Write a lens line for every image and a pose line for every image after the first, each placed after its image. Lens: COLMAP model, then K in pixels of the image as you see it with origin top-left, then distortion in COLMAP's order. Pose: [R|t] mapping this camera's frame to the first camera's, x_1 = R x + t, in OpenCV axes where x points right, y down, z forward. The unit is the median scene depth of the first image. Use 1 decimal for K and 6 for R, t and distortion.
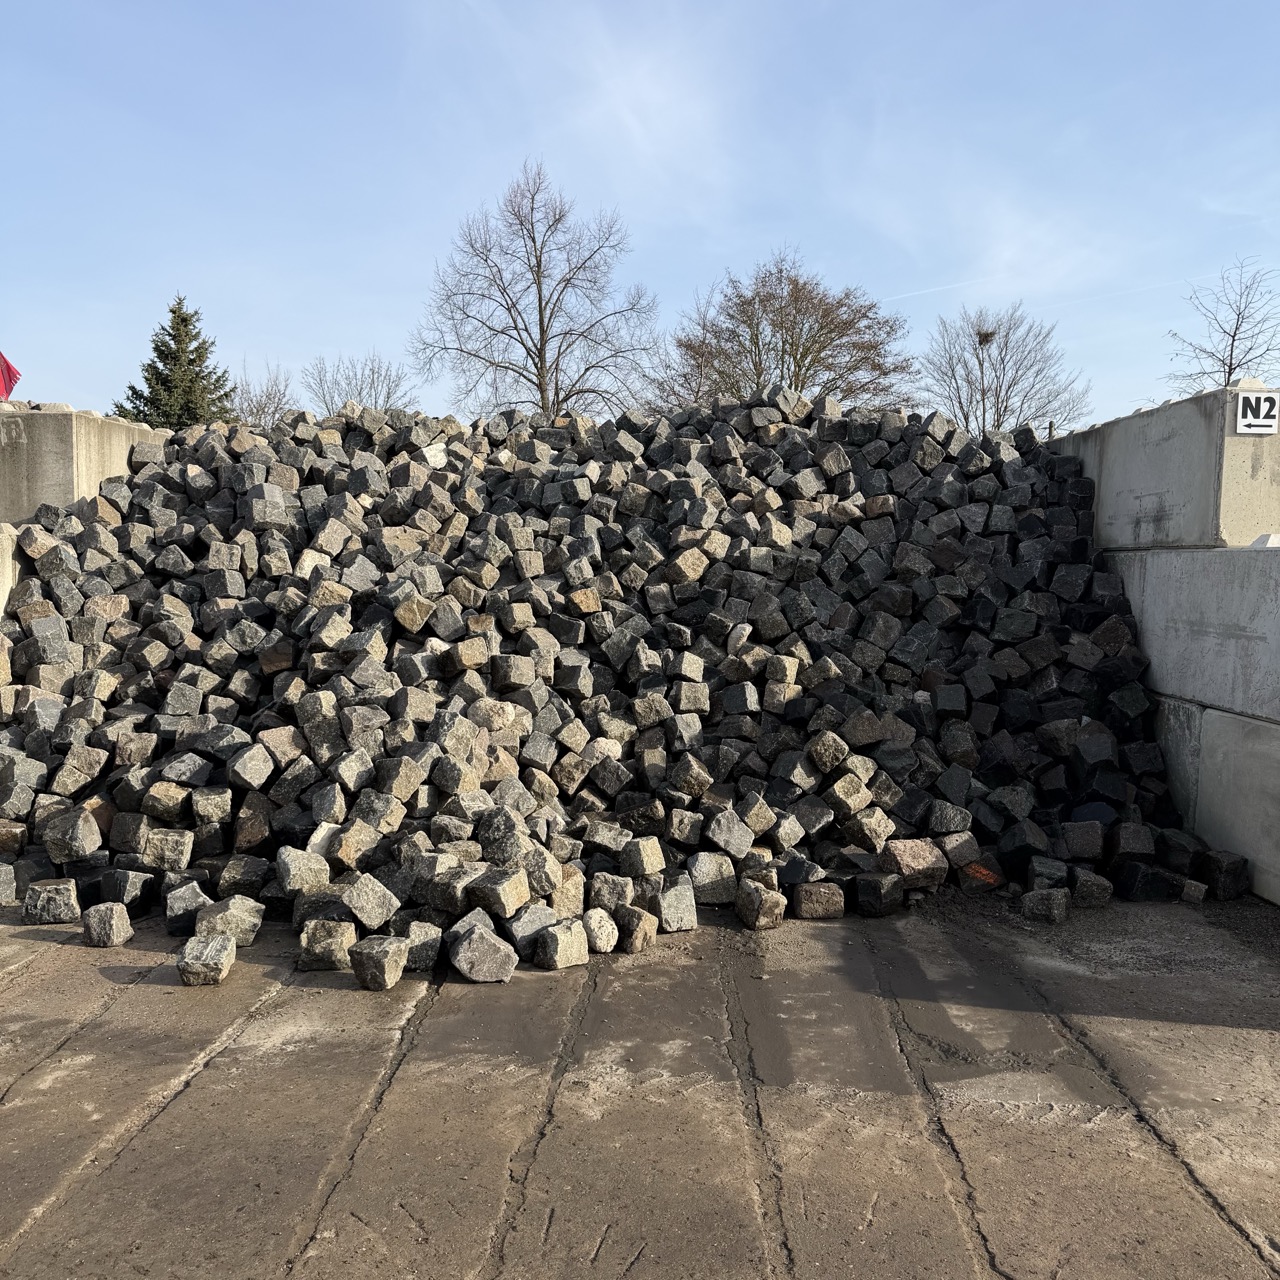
lens RADIAL K [[1252.7, 0, 674.6], [0, 1252.7, 676.5], [0, 0, 1]] dist [0.156612, -0.254187]
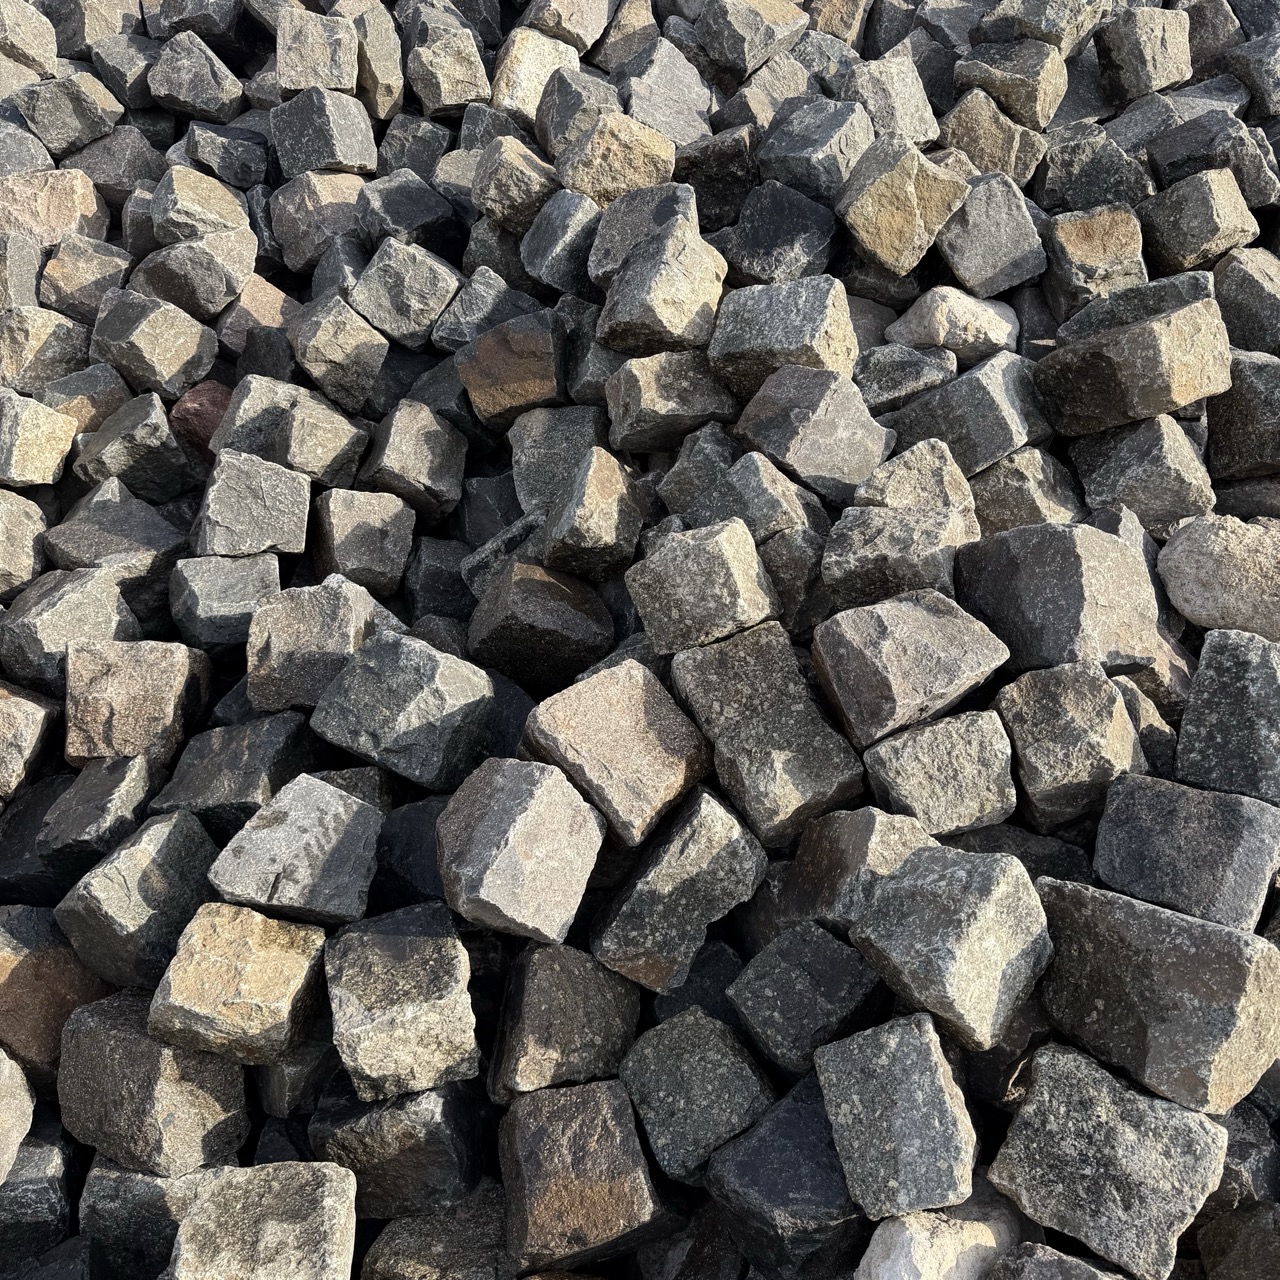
lens RADIAL K [[1252.7, 0, 674.6], [0, 1252.7, 676.5], [0, 0, 1]] dist [0.156612, -0.254187]
pose [[0.997613, 0.007347, -0.068667, -0.238523], [0.014596, 0.949433, 0.313632, -0.039872], [0.067499, -0.313885, 0.947059, 0.639142]]
